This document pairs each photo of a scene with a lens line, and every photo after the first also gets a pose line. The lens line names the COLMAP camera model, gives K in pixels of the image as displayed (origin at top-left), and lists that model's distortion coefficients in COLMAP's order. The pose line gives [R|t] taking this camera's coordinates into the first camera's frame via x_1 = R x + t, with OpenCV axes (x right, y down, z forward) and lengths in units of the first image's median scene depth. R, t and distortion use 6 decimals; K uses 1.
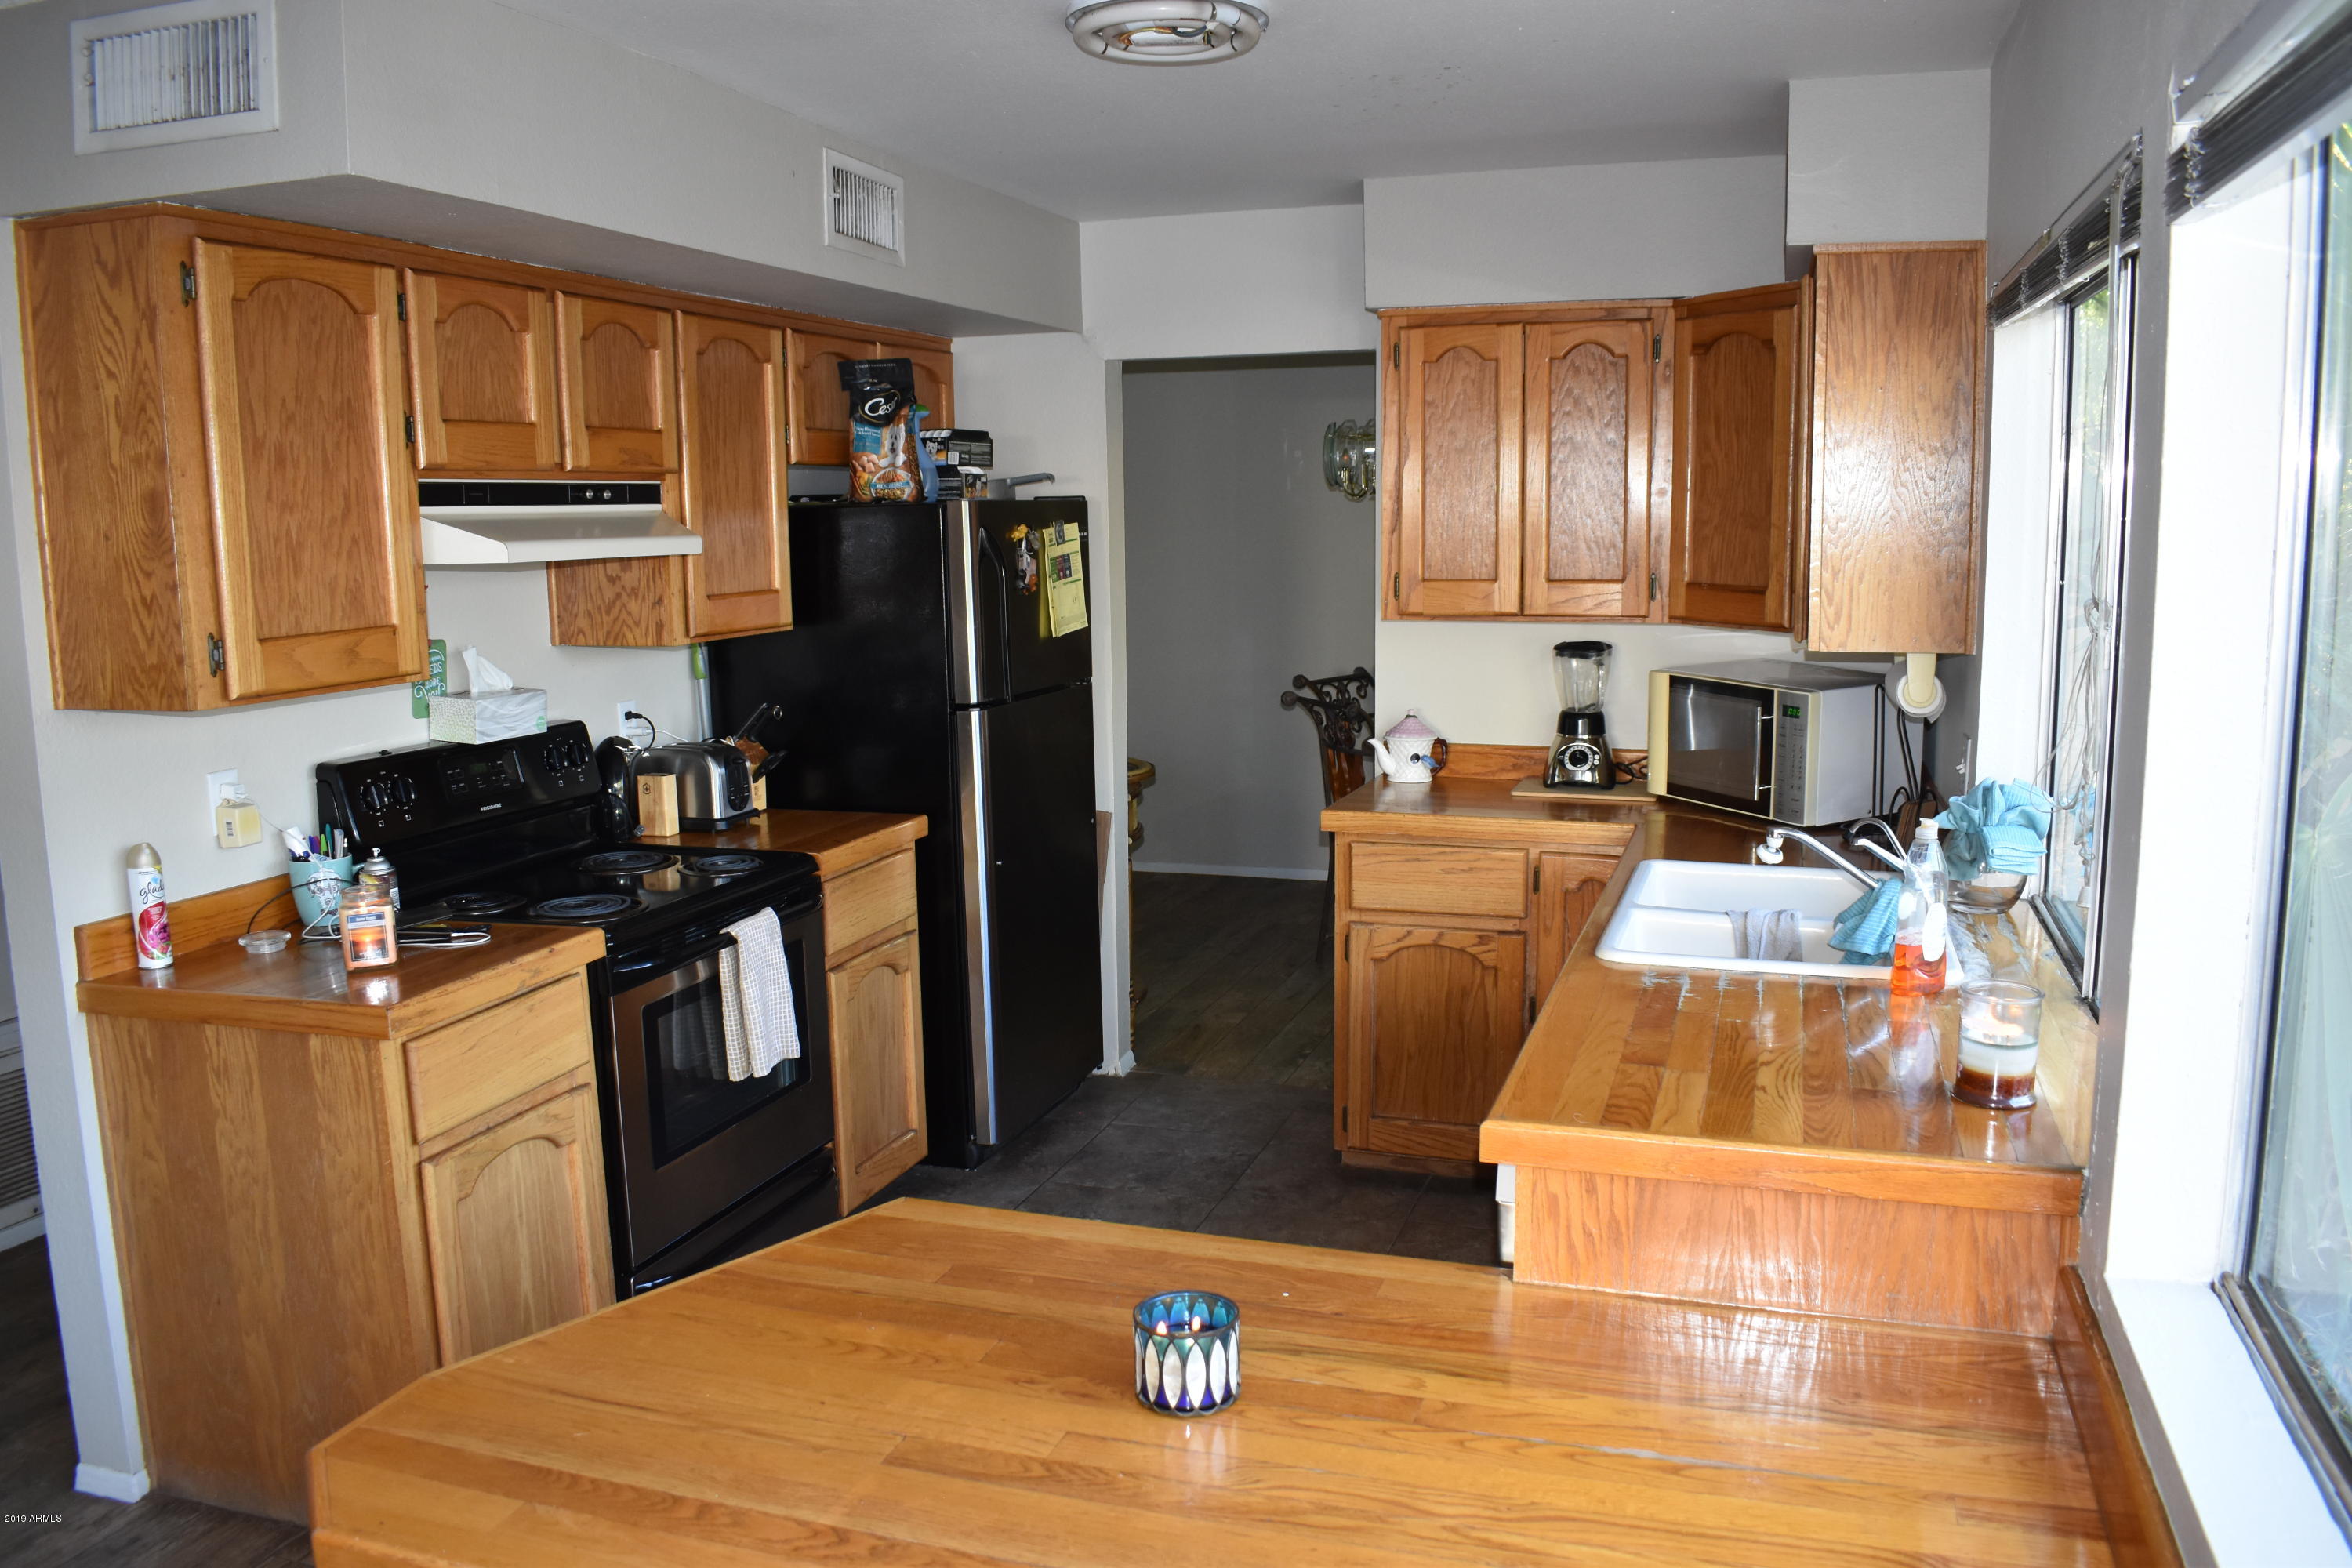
lens RADIAL K [[1813.0, 0, 1176.0], [0, 1813.0, 784.0], [0, 0, 1]] dist [-0.098052, 0.018922]
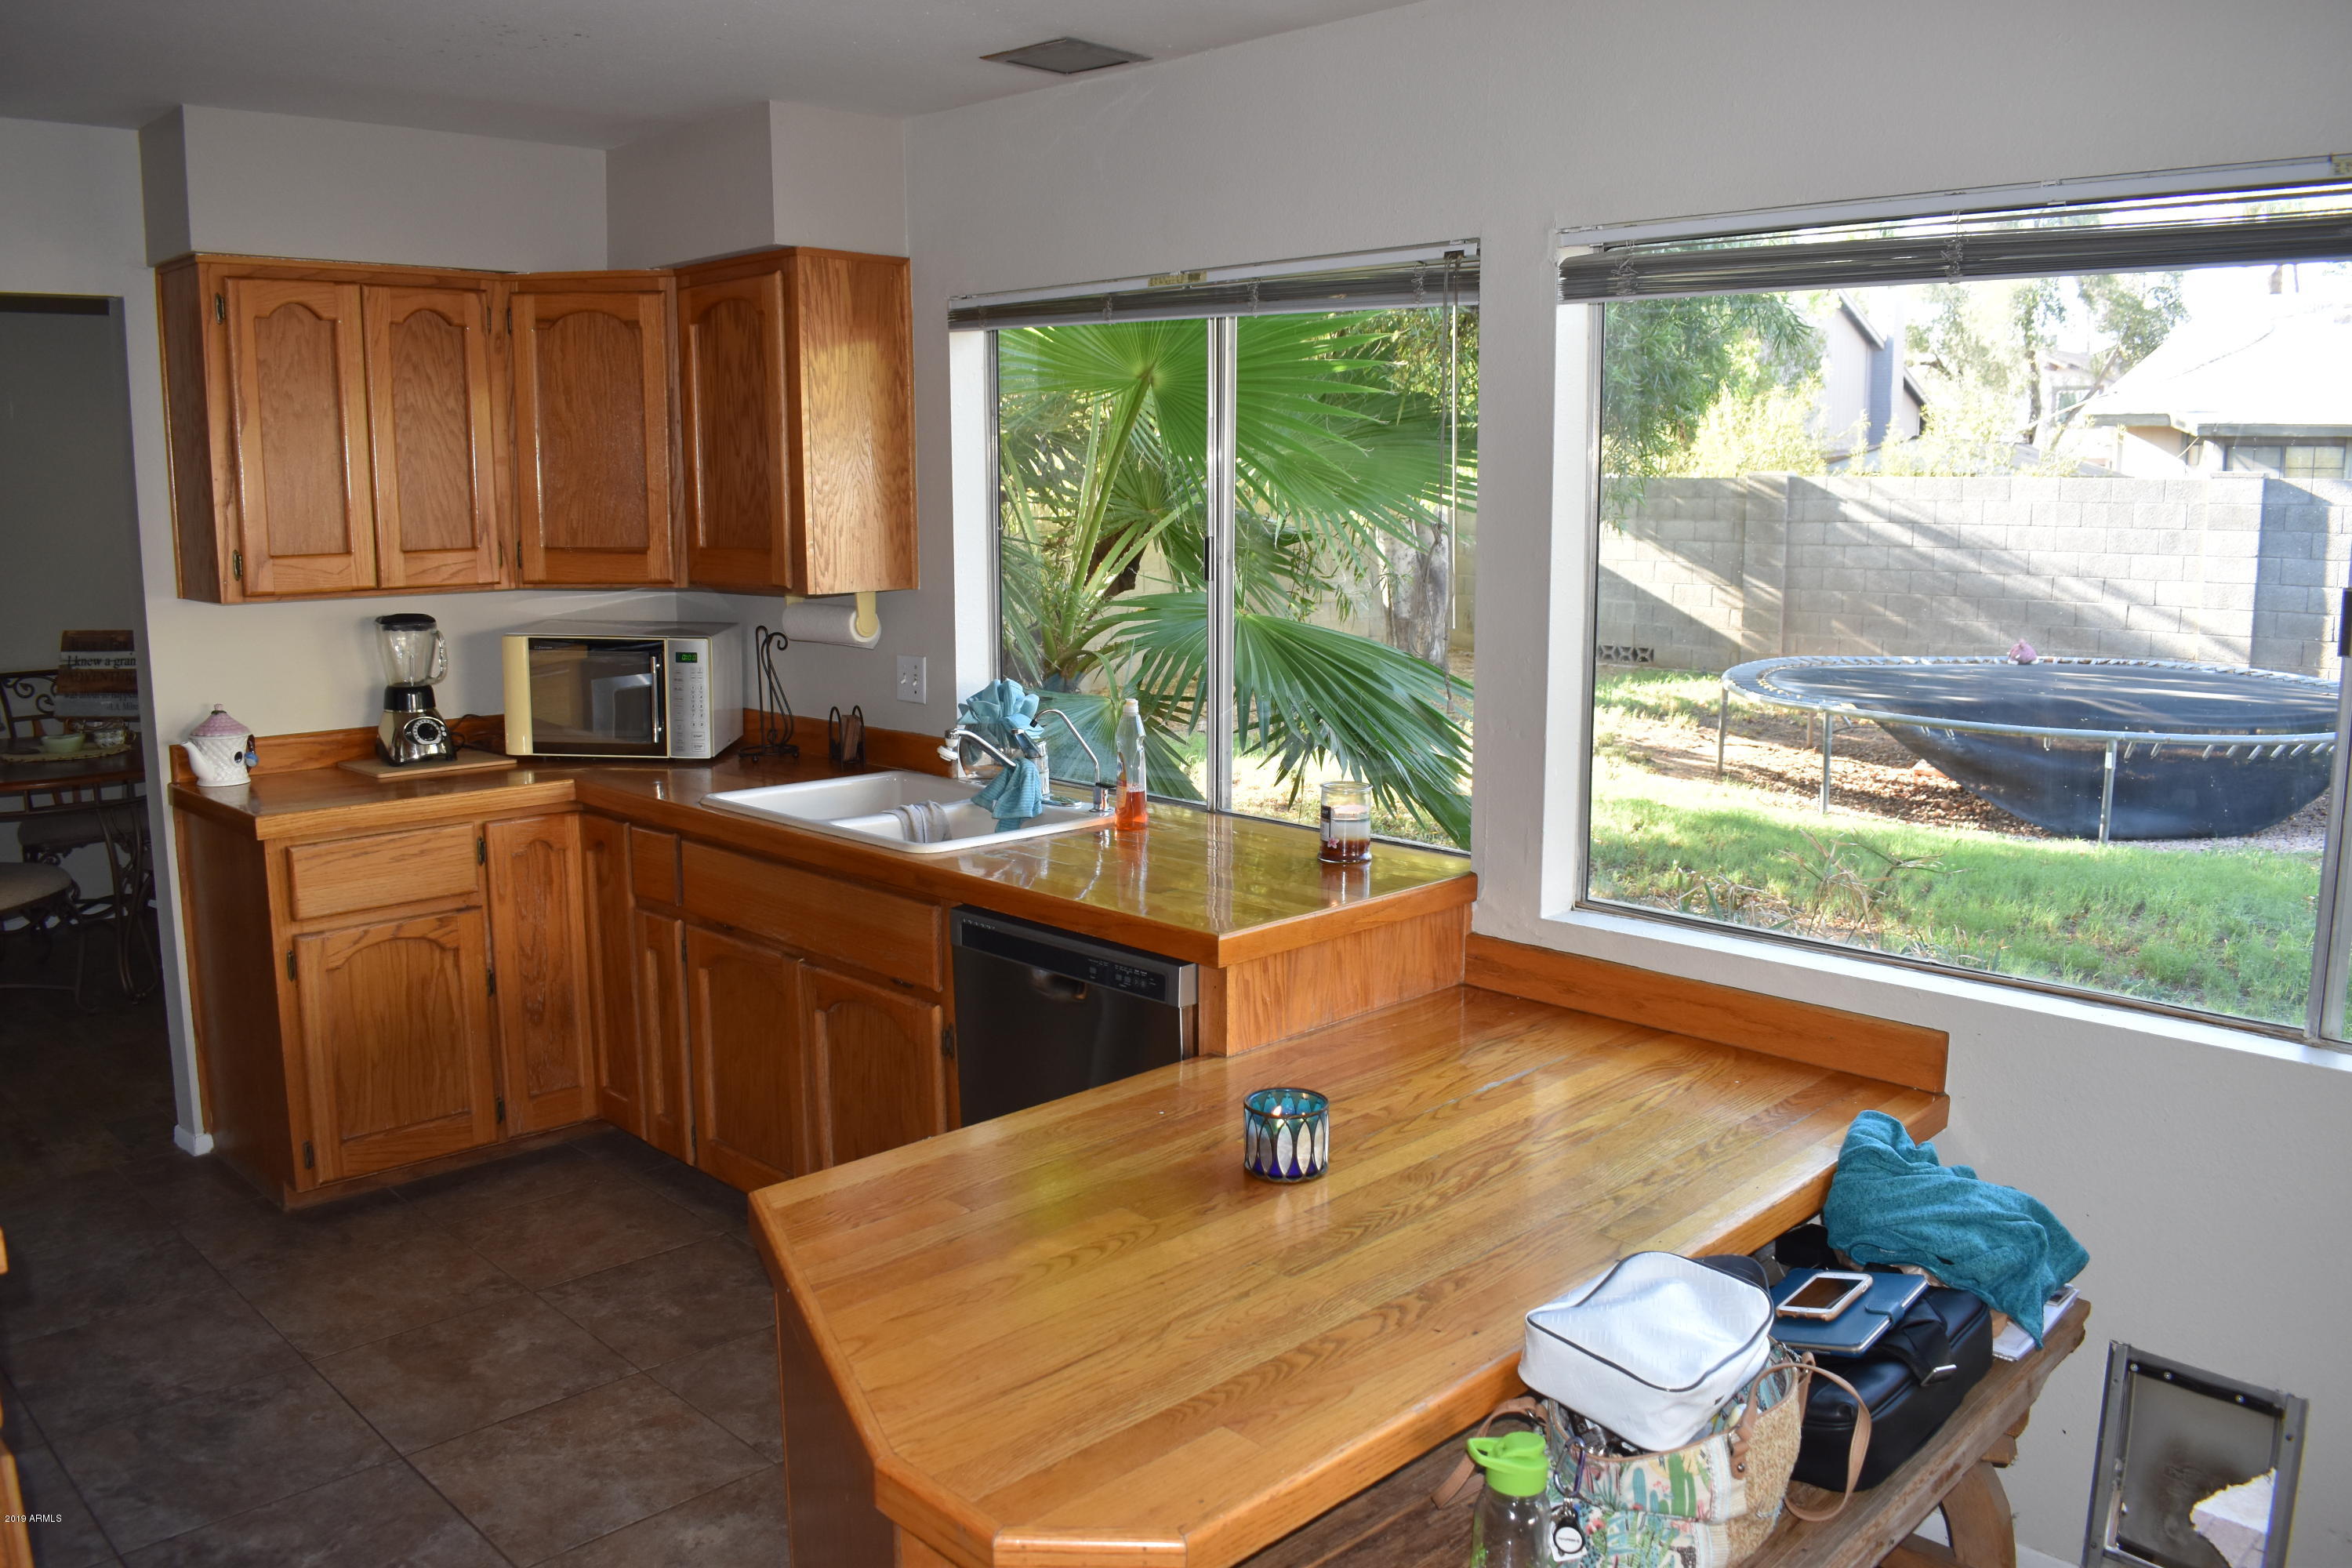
lens RADIAL K [[1813.0, 0, 1176.0], [0, 1813.0, 784.0], [0, 0, 1]] dist [-0.098052, 0.018922]
pose [[0.457755, -0.135109, 0.878753, -0.472854], [0.127885, 0.988113, 0.085307, -0.017884], [-0.879833, 0.073330, 0.469592, 0.197104]]
